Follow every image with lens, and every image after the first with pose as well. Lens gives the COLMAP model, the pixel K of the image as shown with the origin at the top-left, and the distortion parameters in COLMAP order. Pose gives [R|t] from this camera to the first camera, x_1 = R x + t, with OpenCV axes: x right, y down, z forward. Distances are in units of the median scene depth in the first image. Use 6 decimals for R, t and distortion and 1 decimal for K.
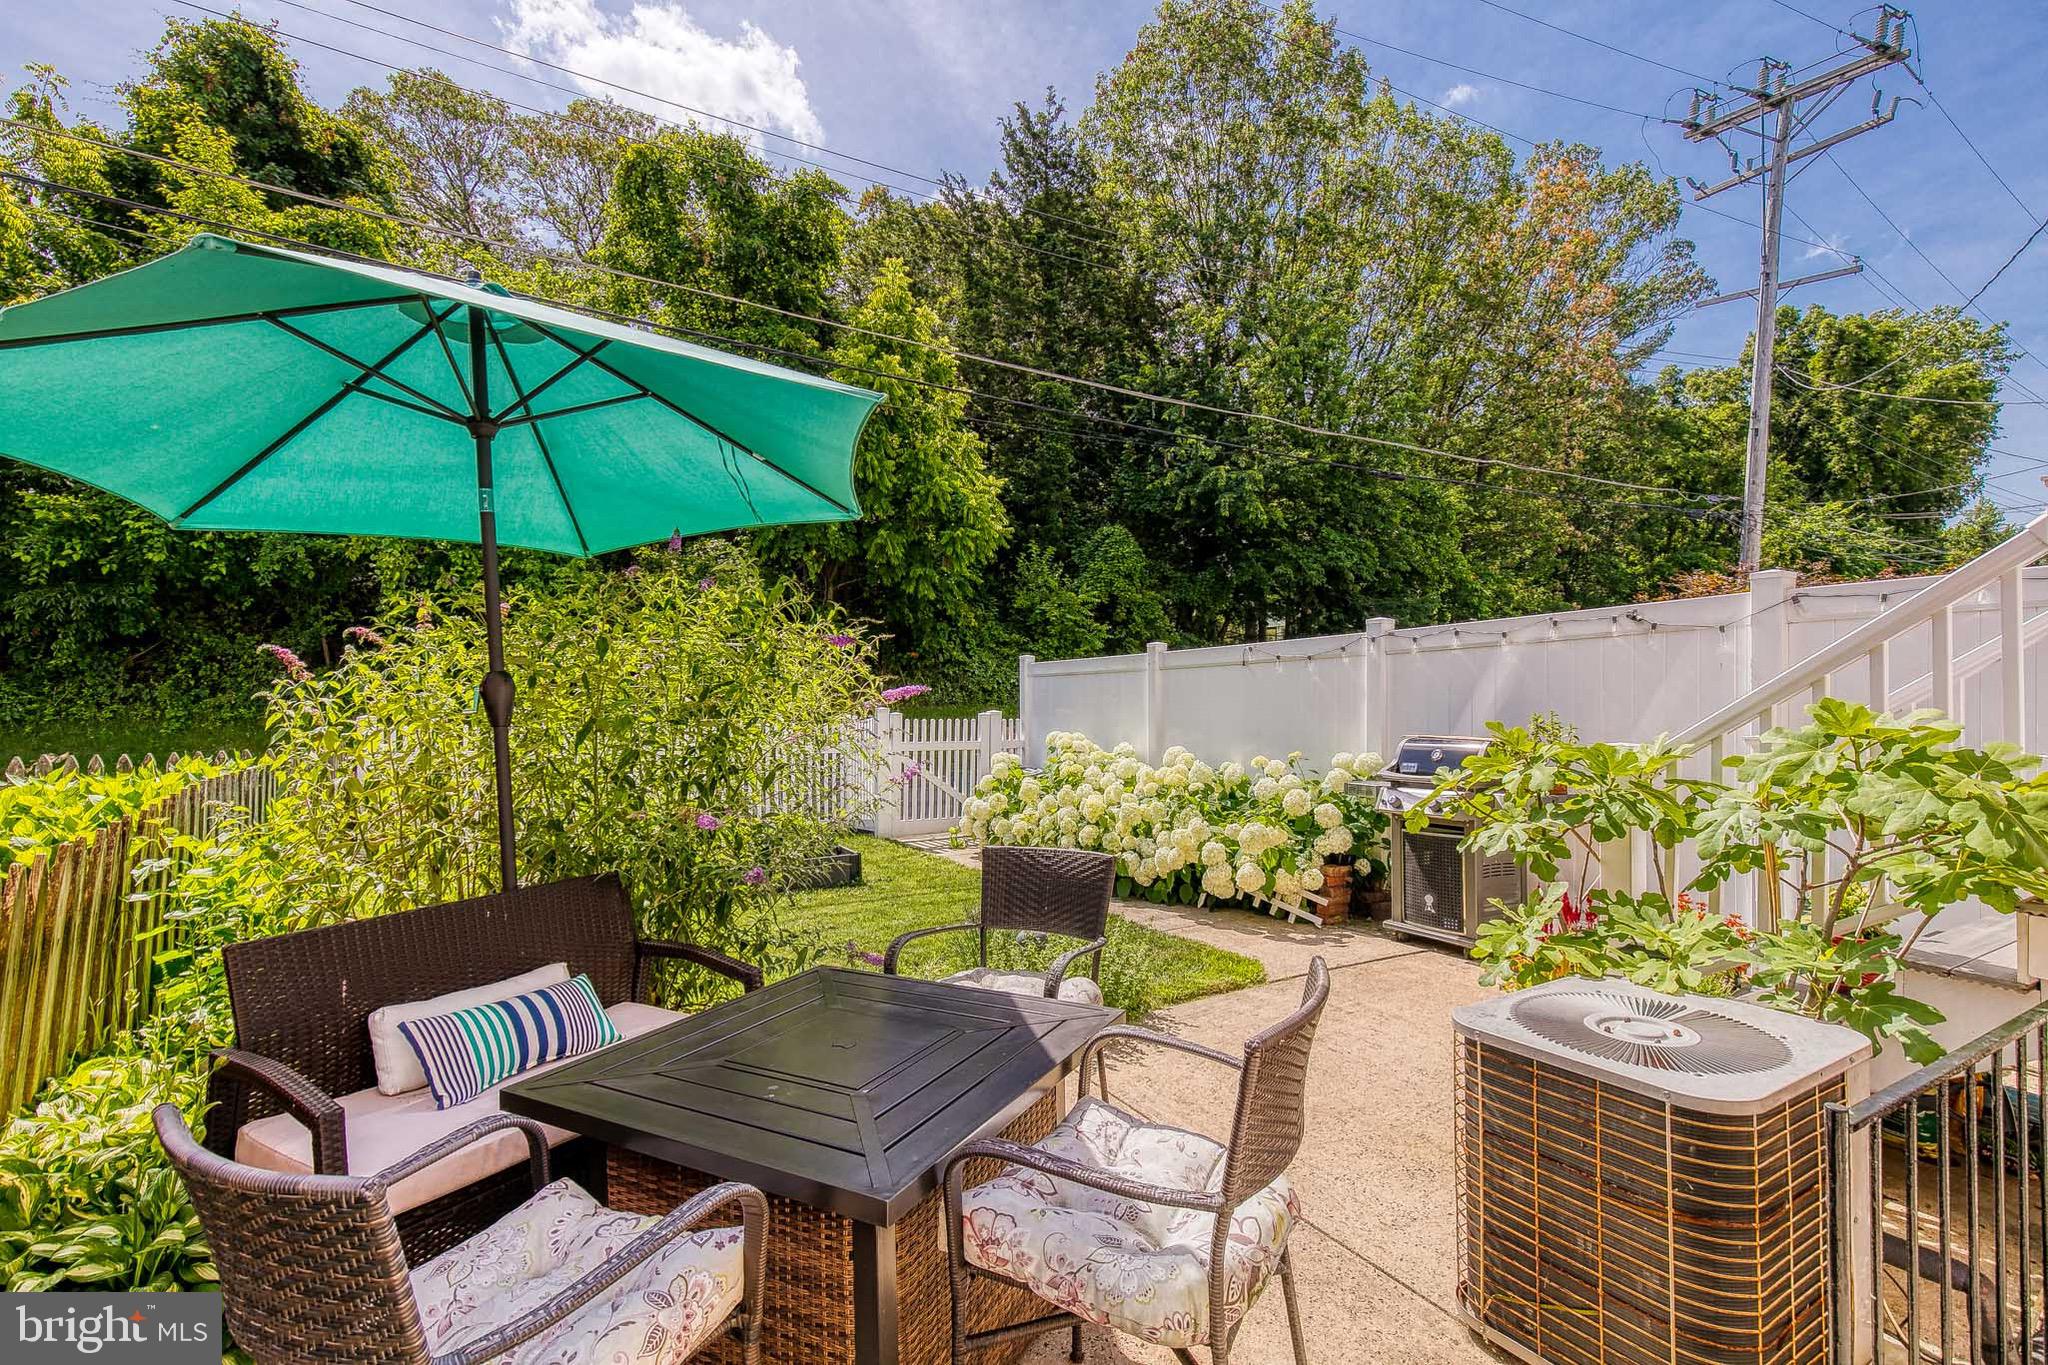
lens RADIAL K [[917.2, 0, 1044.6], [0, 917.2, 687.0], [0, 0, 1]] dist [0.008456, -0.002371]
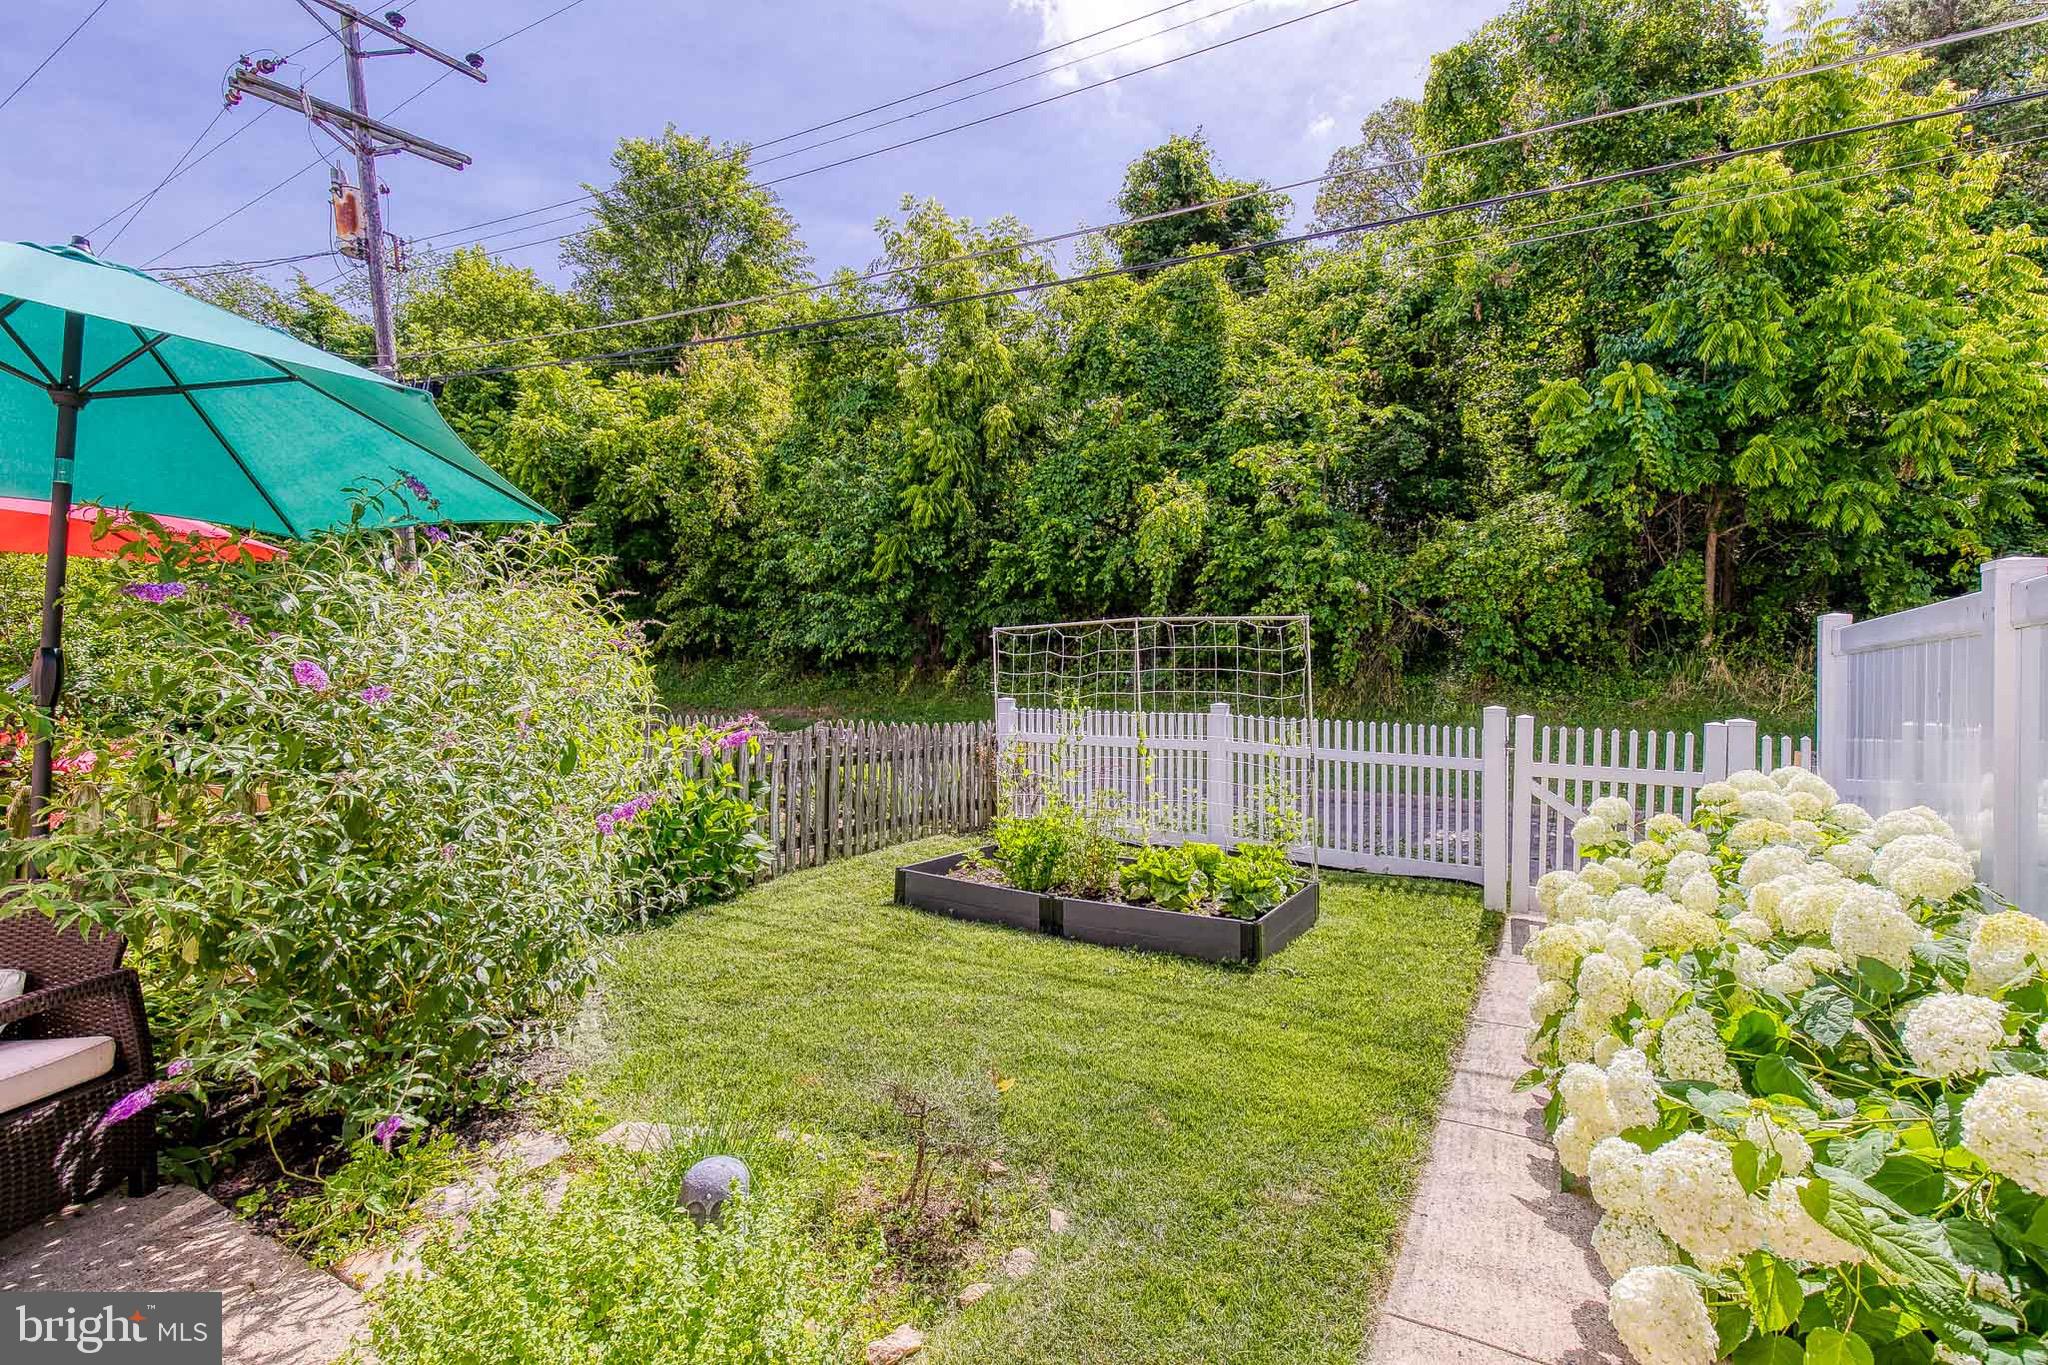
lens RADIAL K [[917.2, 0, 1044.6], [0, 917.2, 687.0], [0, 0, 1]] dist [0.008456, -0.002371]
pose [[0.511716, 0.013724, -0.859045, 0.123246], [-0.005218, 0.999904, 0.012866, 0.000996], [0.859139, -0.002101, 0.511738, 0.228203]]
